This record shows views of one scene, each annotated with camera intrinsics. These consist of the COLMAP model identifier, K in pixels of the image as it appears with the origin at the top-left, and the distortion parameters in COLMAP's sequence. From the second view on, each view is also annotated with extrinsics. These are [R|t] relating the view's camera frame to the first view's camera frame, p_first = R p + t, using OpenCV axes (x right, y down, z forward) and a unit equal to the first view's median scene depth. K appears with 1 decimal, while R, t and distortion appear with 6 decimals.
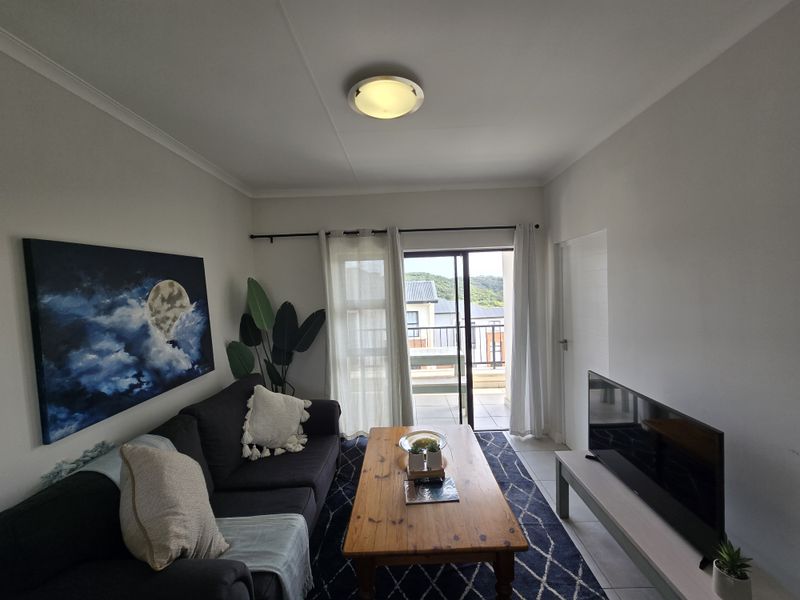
lens RADIAL K [[330.0, 0, 402.3], [0, 330.0, 301.9], [0, 0, 1]] dist [-0.000341, 0.000201]
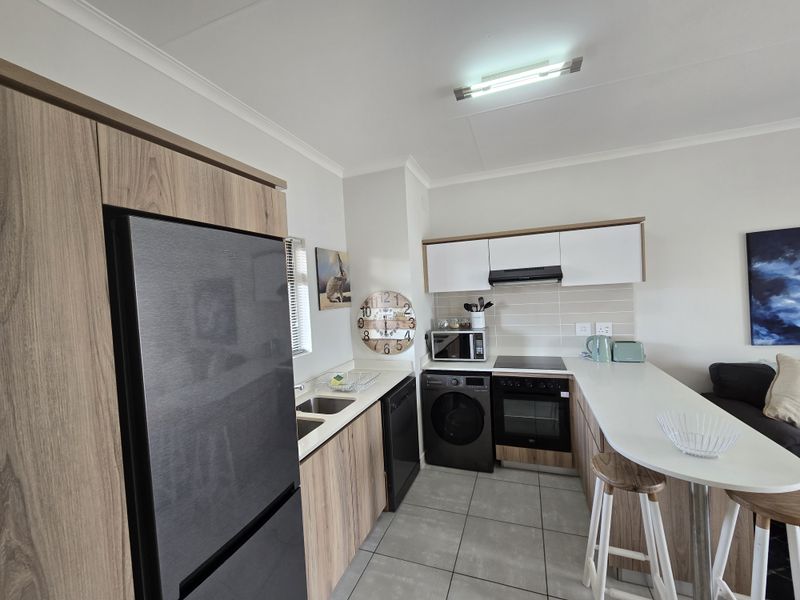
lens RADIAL K [[330.0, 0, 402.3], [0, 330.0, 301.9], [0, 0, 1]] dist [-0.000341, 0.000201]
pose [[-0.337236, 0.088758, -0.937227, 0.928484], [0.030211, 0.996053, 0.083458, -0.012553], [0.940935, -0.000169, -0.338586, -0.149468]]
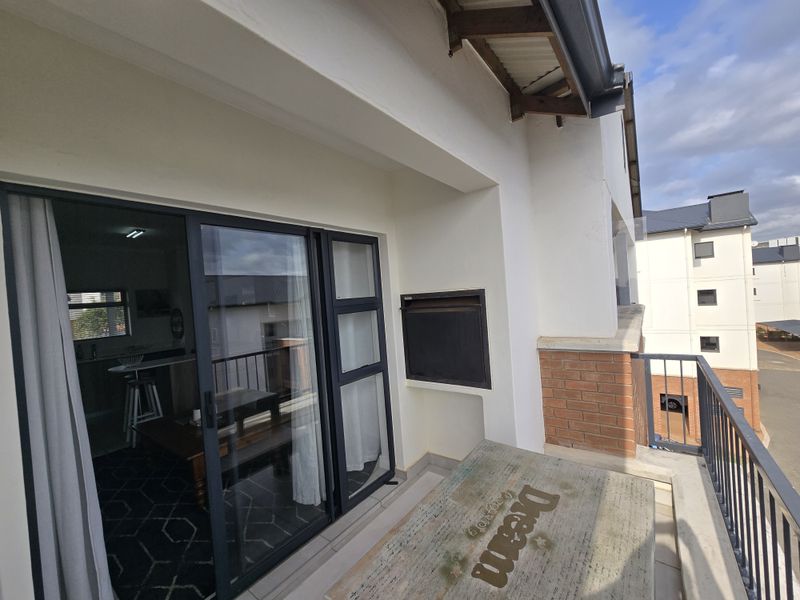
lens RADIAL K [[330.0, 0, 402.3], [0, 330.0, 301.9], [0, 0, 1]] dist [-0.000341, 0.000201]
pose [[-0.596354, 0.095156, -0.797062, 0.741086], [0.062998, 0.995435, 0.071704, -0.086133], [0.800246, -0.007452, -0.599626, 2.806267]]
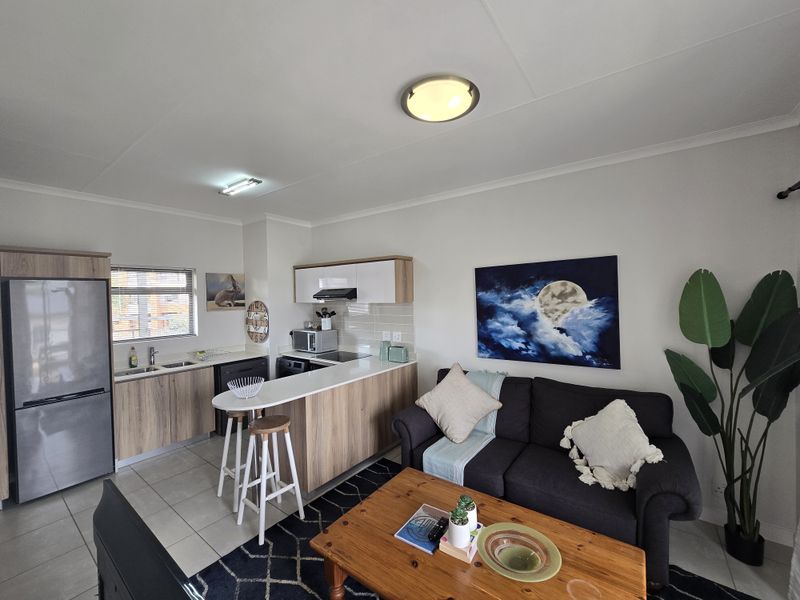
lens RADIAL K [[330.0, 0, 402.3], [0, 330.0, 301.9], [0, 0, 1]] dist [-0.000341, 0.000201]
pose [[-0.595009, 0.065663, -0.801032, 0.773274], [0.006956, 0.997040, 0.076563, -0.096374], [0.803689, 0.039984, -0.593705, 1.414321]]
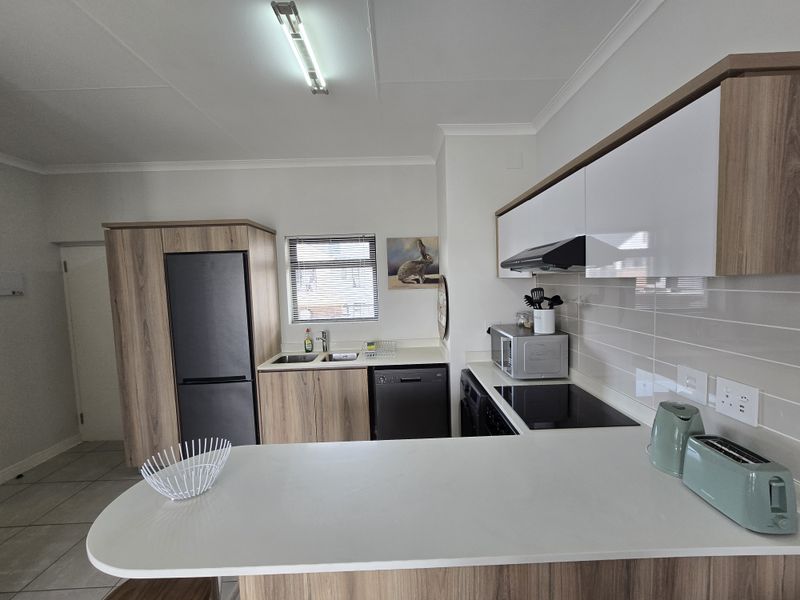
lens RADIAL K [[330.0, 0, 402.3], [0, 330.0, 301.9], [0, 0, 1]] dist [-0.000341, 0.000201]
pose [[-0.997277, 0.071895, -0.016417, -0.239316], [0.069629, 0.991319, 0.111530, 0.005535], [0.024293, 0.110083, -0.993625, 0.724678]]
